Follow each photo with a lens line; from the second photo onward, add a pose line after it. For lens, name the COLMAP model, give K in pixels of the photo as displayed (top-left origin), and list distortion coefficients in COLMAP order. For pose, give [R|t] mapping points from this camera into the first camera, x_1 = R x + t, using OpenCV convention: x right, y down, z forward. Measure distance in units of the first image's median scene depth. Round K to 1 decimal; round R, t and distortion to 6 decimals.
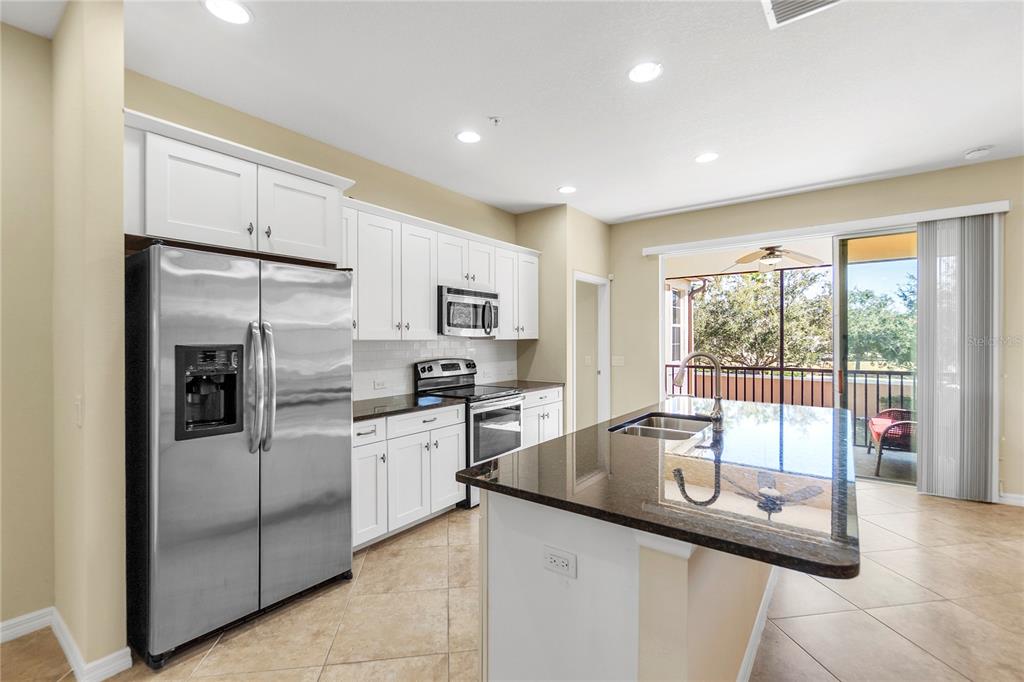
lens RADIAL K [[445.6, 0, 512.0], [0, 445.6, 341.0], [0, 0, 1]] dist [-0.002656, -0.000047]
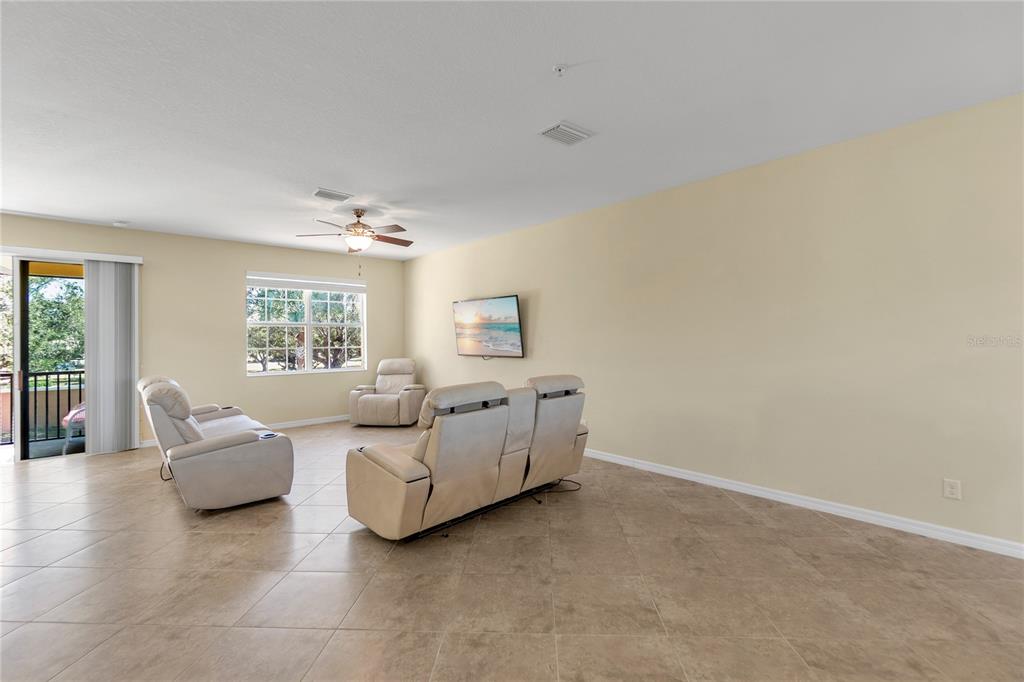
lens RADIAL K [[448.7, 0, 515.7], [0, 448.7, 334.2], [0, 0, 1]] dist [-0.002325, -0.000153]
pose [[0.192592, 0.010920, 0.981218, -0.171169], [0.012019, 0.999837, -0.013486, 0.000365], [-0.981205, 0.014391, 0.192429, -0.512809]]
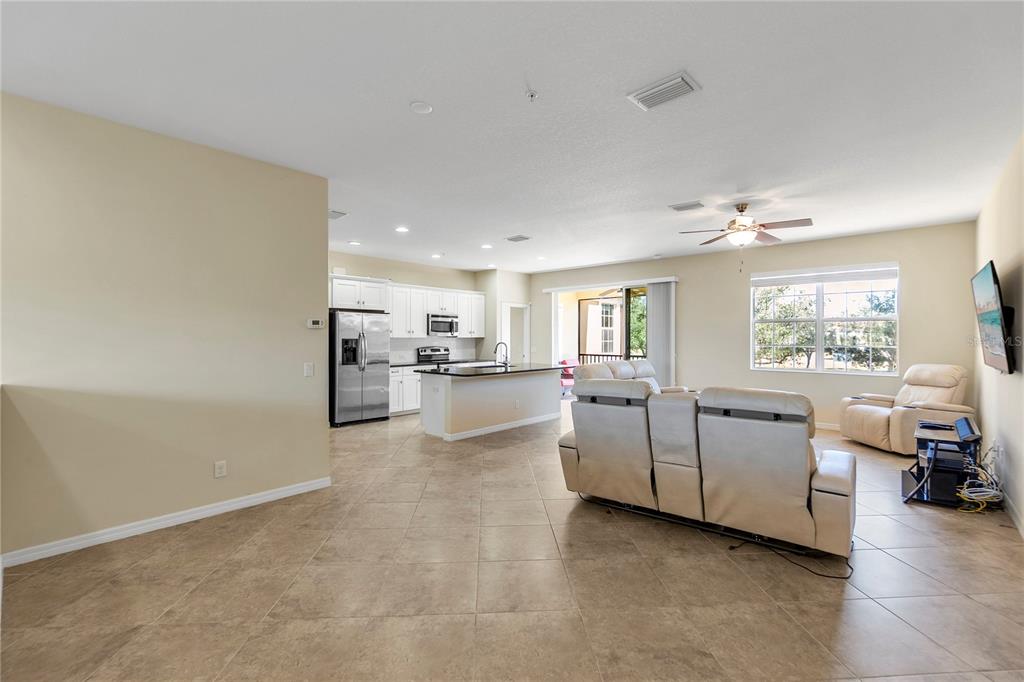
lens RADIAL K [[452.0, 0, 513.4], [0, 452.0, 339.1], [0, 0, 1]] dist [-0.002473, -0.000353]
pose [[0.995901, 0.004565, -0.090332, 0.413637], [-0.004453, 0.999989, 0.001435, -0.000509], [0.090337, -0.001027, 0.995911, -1.083523]]
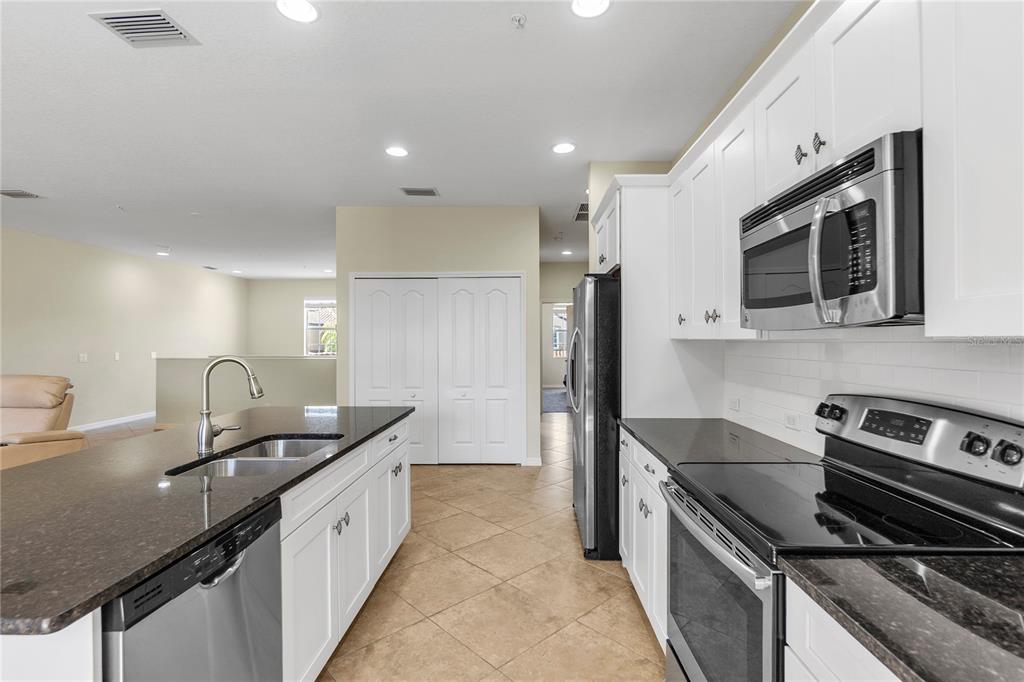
lens RADIAL K [[484.0, 0, 517.6], [0, 484.0, 340.3], [0, 0, 1]] dist [-0.002241, -0.000232]
pose [[-0.814410, 0.004156, -0.580275, 0.271847], [0.004313, 0.999990, 0.001109, -0.003257], [0.580274, -0.001600, -0.814420, 1.089647]]
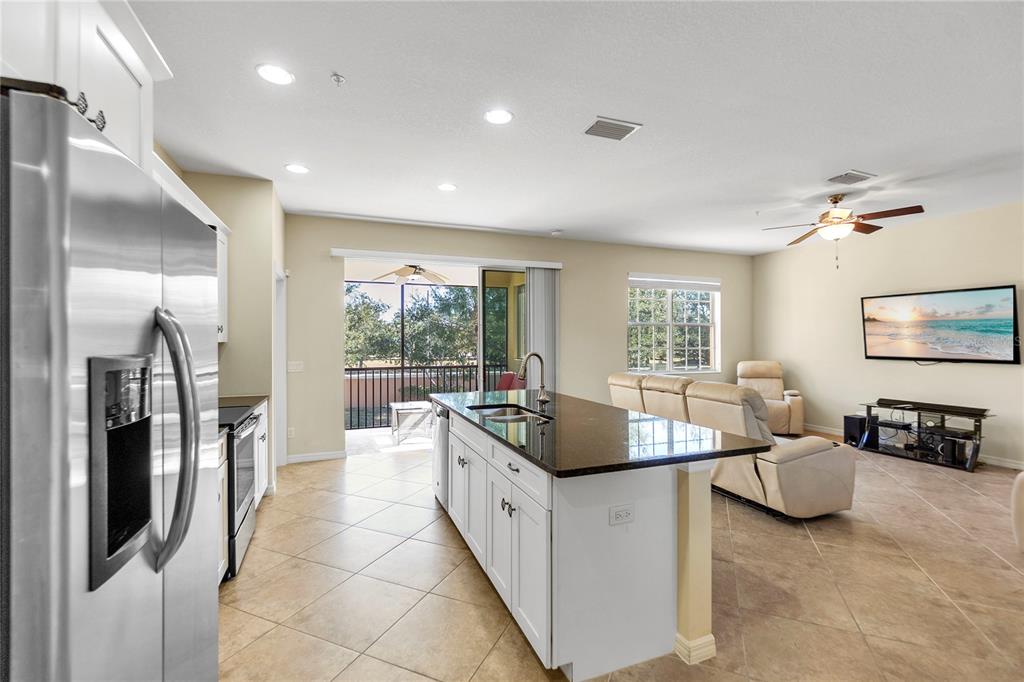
lens RADIAL K [[445.6, 0, 512.0], [0, 445.6, 341.0], [0, 0, 1]] dist [-0.002656, -0.000047]
pose [[0.530237, 0.002437, 0.847846, -0.382639], [0.003368, 0.999982, -0.004980, -0.000765], [-0.847843, 0.005496, 0.530219, 0.192926]]
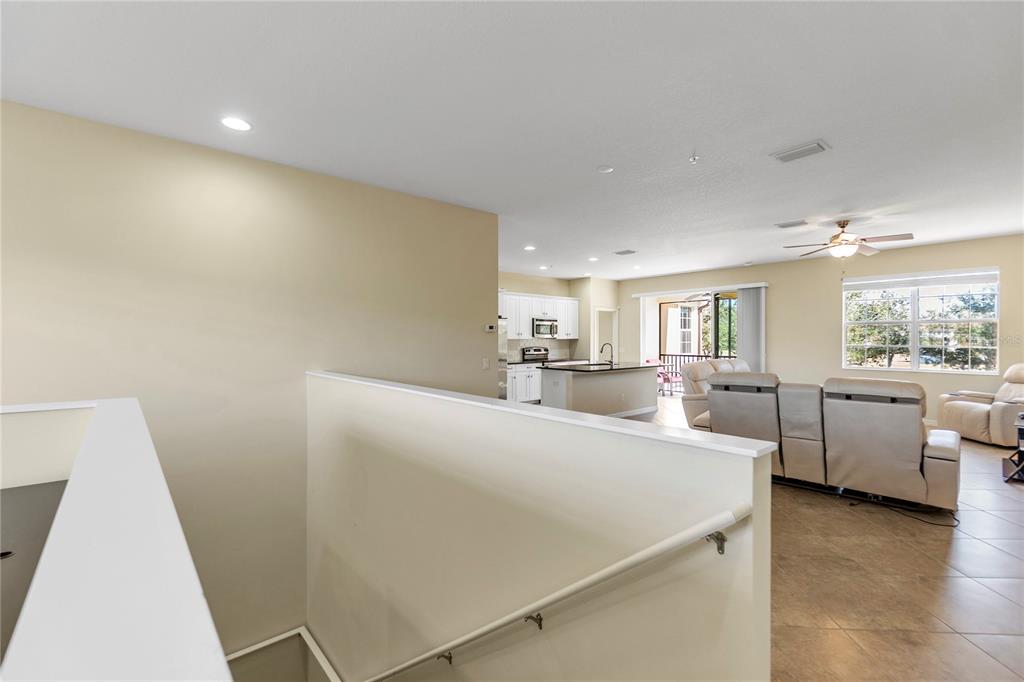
lens RADIAL K [[445.6, 0, 512.0], [0, 445.6, 341.0], [0, 0, 1]] dist [-0.002656, -0.000047]
pose [[0.977380, 0.003843, -0.211456, 0.229008], [-0.003309, 0.999990, 0.002881, 0.001381], [0.211465, -0.002116, 0.977383, -1.338066]]
